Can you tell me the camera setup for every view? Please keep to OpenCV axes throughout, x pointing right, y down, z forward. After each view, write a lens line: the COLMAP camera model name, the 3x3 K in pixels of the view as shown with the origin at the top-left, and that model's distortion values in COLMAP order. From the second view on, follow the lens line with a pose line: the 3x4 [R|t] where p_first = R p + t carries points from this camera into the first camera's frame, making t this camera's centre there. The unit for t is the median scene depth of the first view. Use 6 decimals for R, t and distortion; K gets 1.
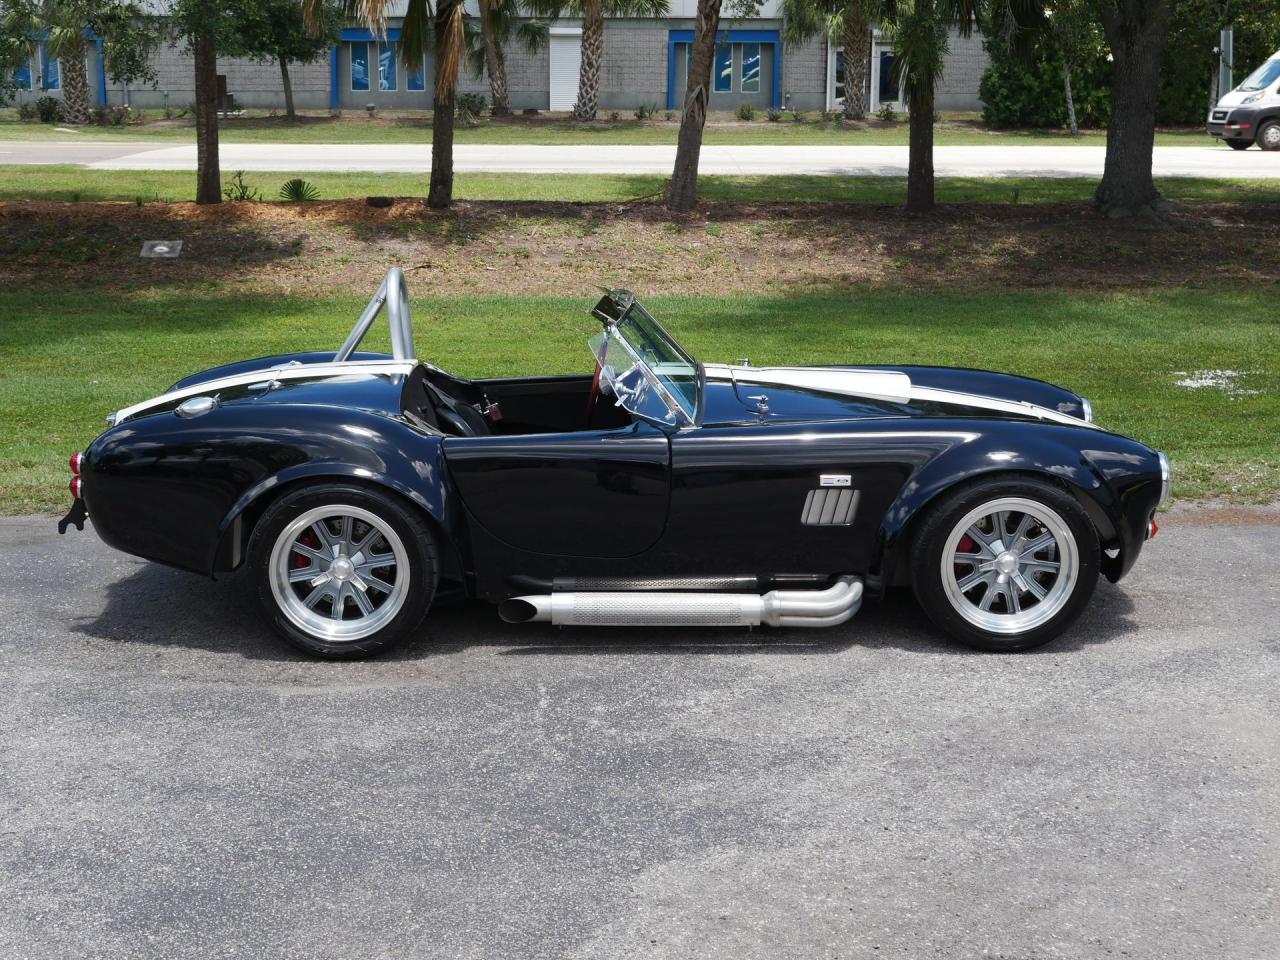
lens RADIAL K [[1917.2, 0, 639.0], [0, 1917.2, 343.5], [0, 0, 1]] dist [-0.000301, 0.014850]
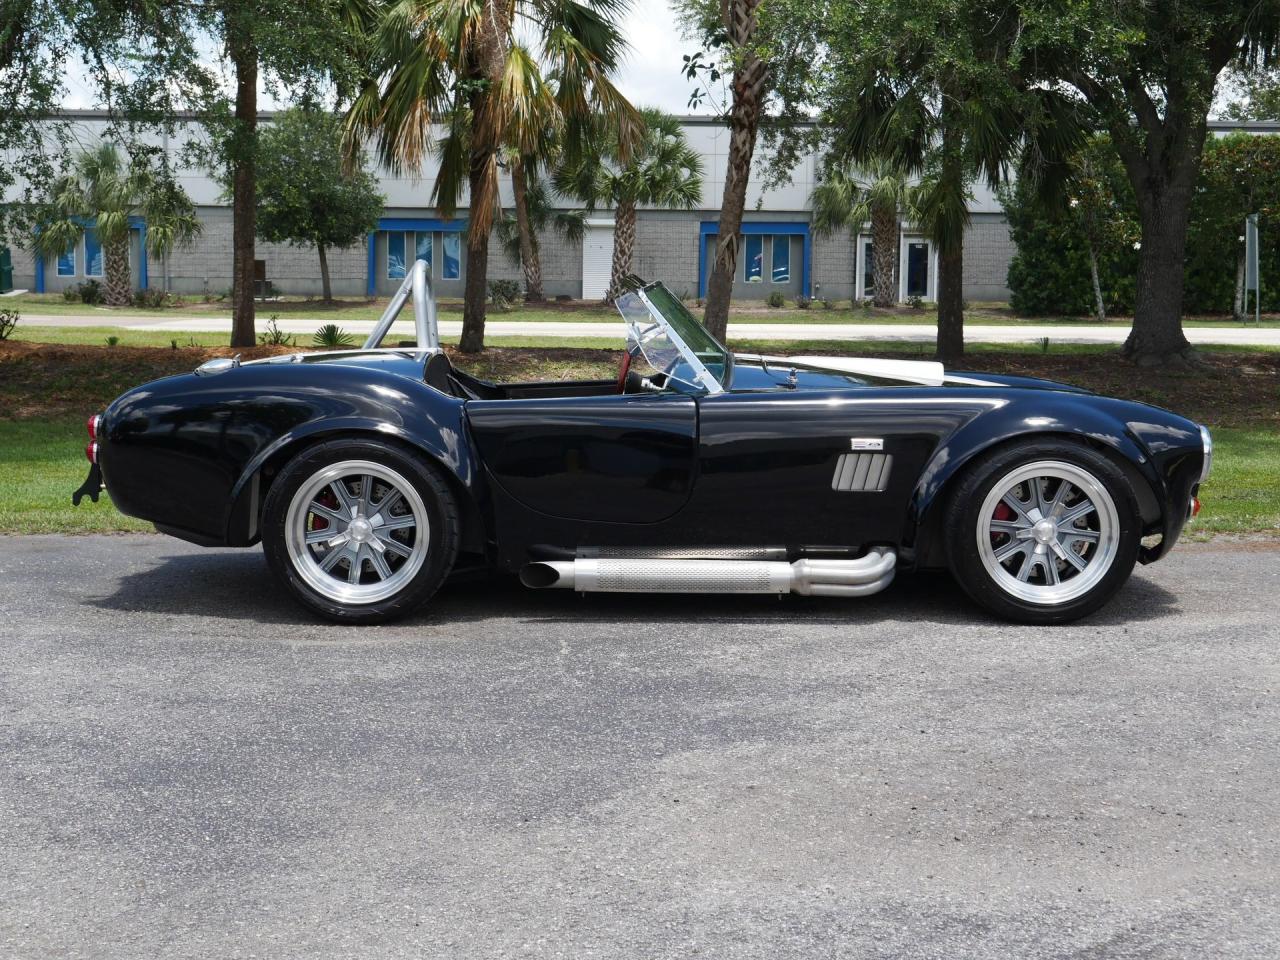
lens RADIAL K [[1884.2, 0, 640.0], [0, 1884.2, 480.0], [0, 0, 1]] dist [0.001195, 0.013873]
pose [[0.999836, 0.006885, -0.016750, 0.003131], [-0.008627, 0.994299, -0.106274, 0.191688], [0.015922, 0.106401, 0.994196, 0.047633]]
